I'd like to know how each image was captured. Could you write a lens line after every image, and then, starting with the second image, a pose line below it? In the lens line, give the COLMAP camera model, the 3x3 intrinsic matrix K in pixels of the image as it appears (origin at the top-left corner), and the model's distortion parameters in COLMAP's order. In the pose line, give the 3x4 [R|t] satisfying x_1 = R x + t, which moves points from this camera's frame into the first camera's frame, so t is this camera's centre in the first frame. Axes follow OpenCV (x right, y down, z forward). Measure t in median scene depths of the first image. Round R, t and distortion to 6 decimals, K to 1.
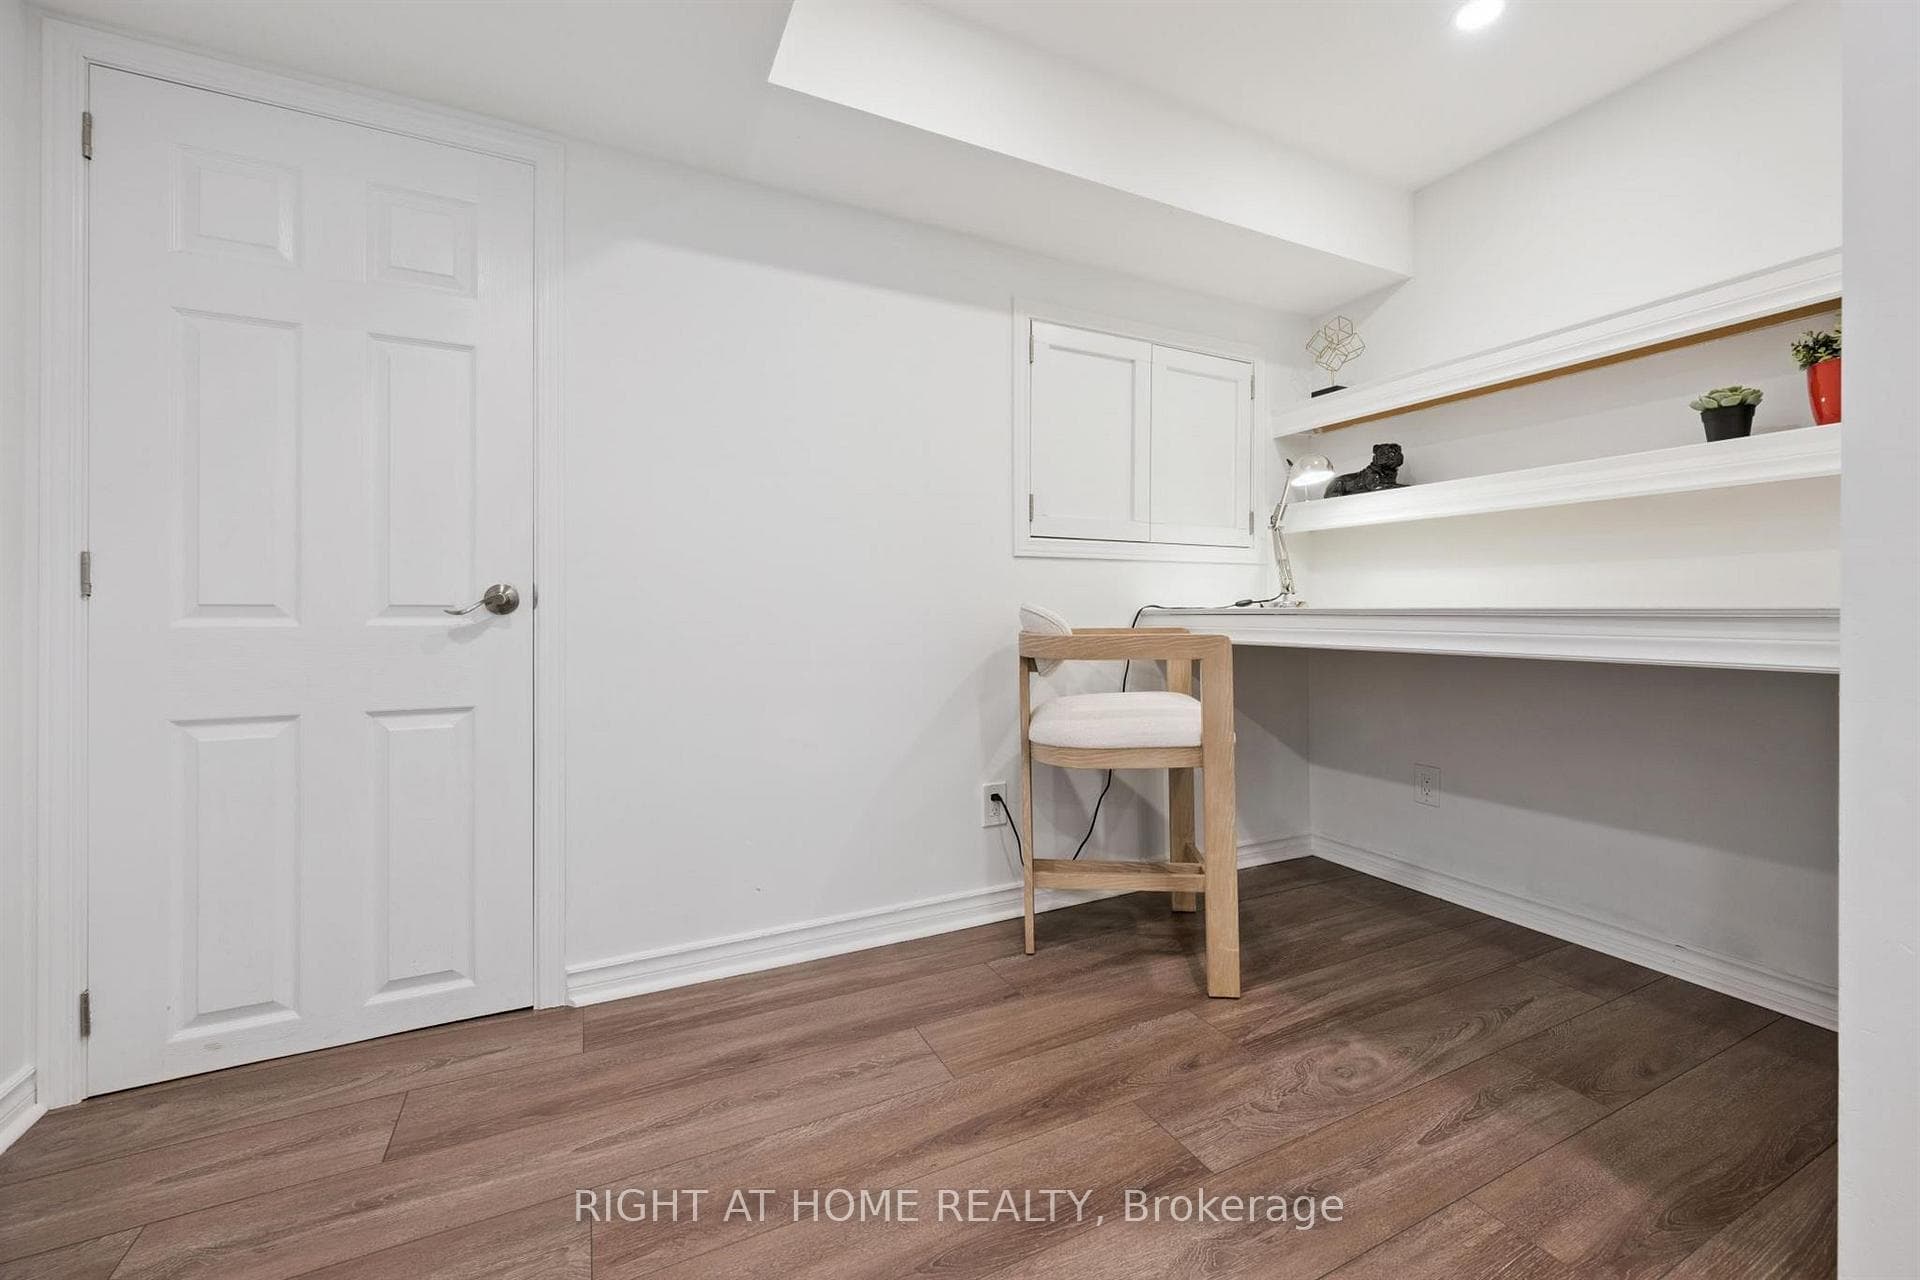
lens RADIAL K [[747.4, 0, 960.0], [0, 747.4, 640.0], [0, 0, 1]] dist [-0.001893, -0.000196]
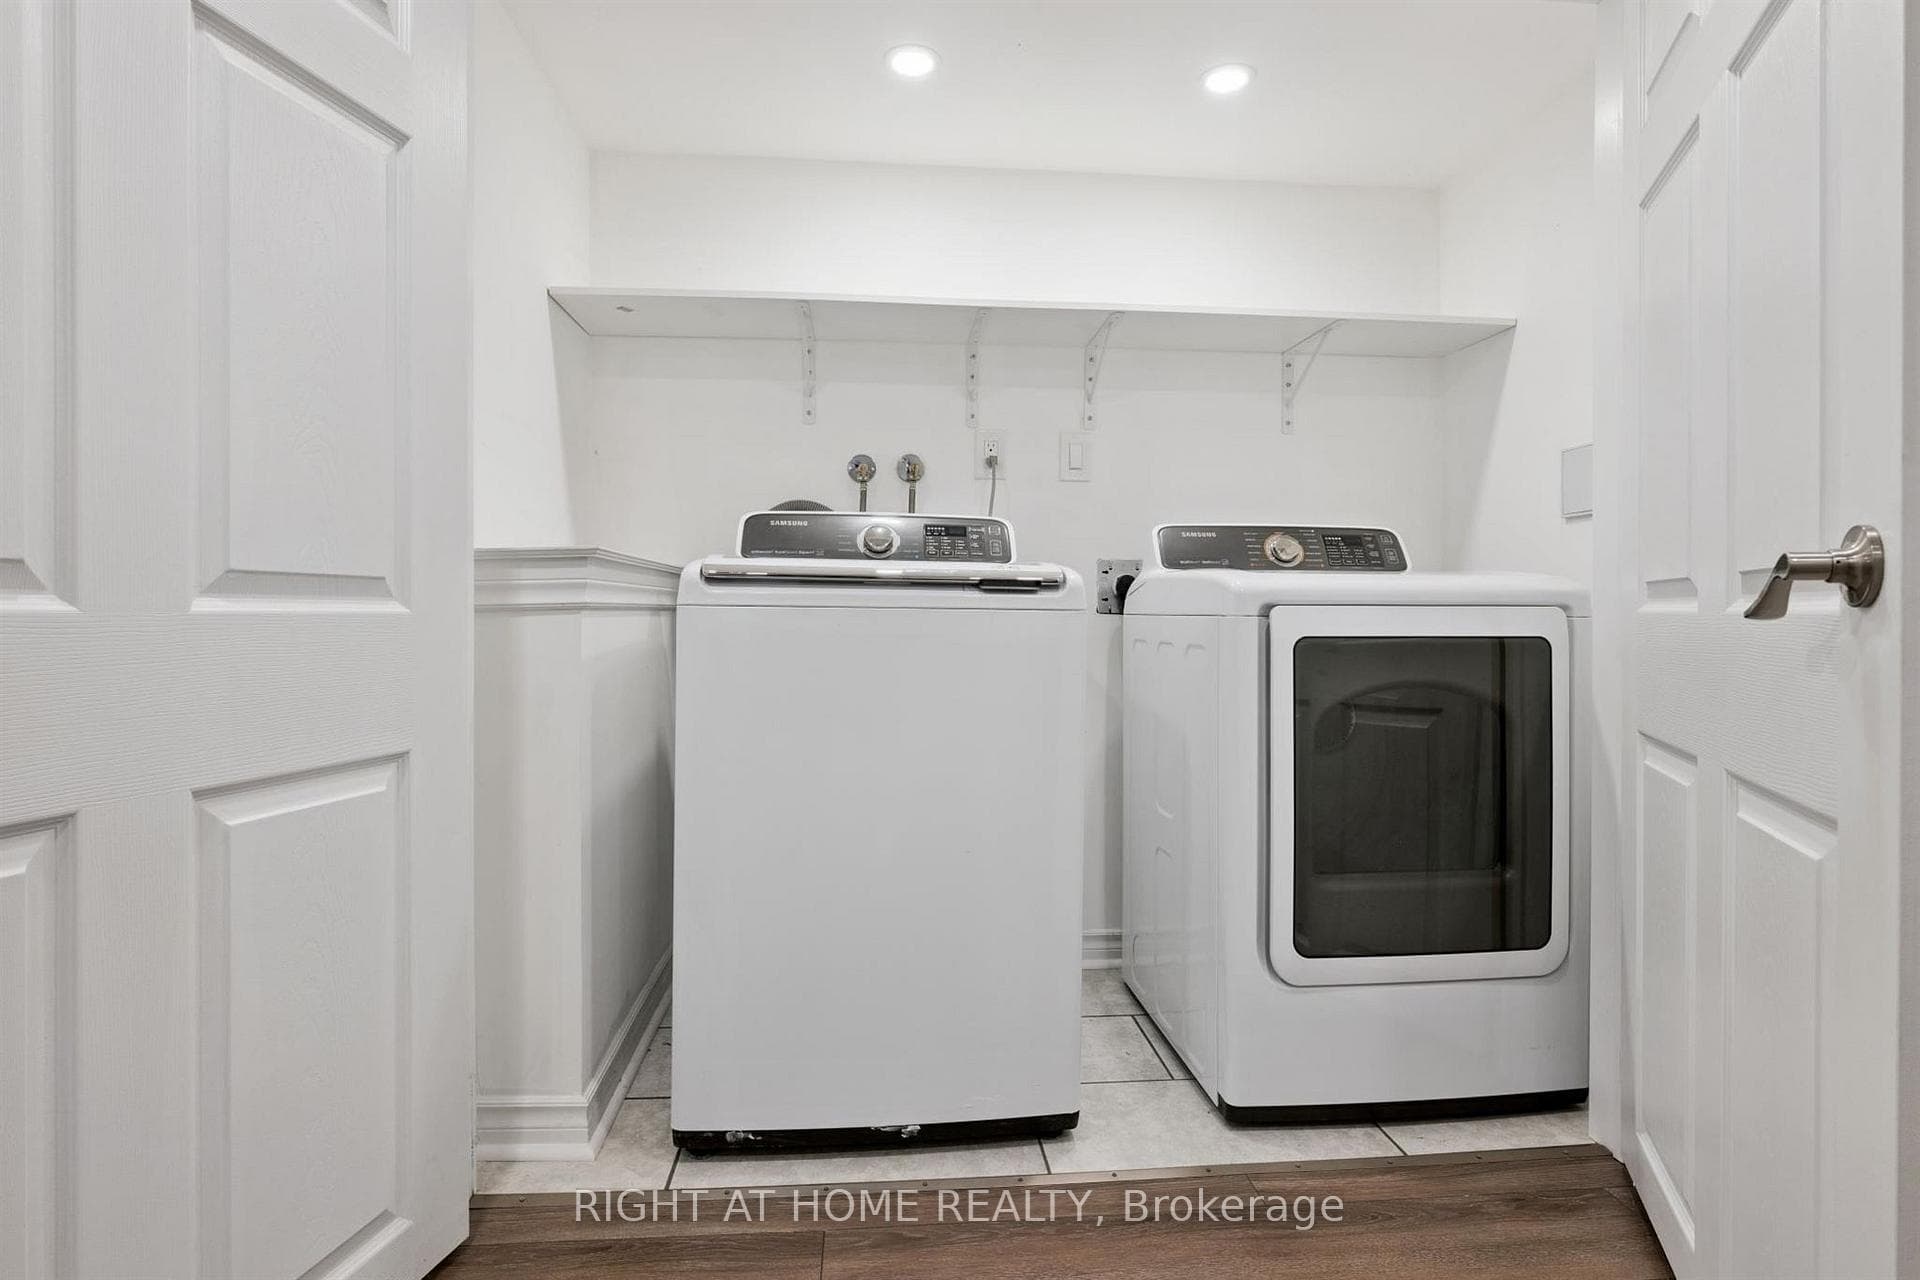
lens RADIAL K [[1025.8, 0, 960.0], [0, 1025.8, 640.0], [0, 0, 1]] dist [-0.000962, -0.000167]
pose [[0.347860, -0.014781, 0.937430, -1.268951], [0.007276, 0.999888, 0.013066, -0.006514], [-0.937518, 0.002276, 0.347928, 0.309336]]
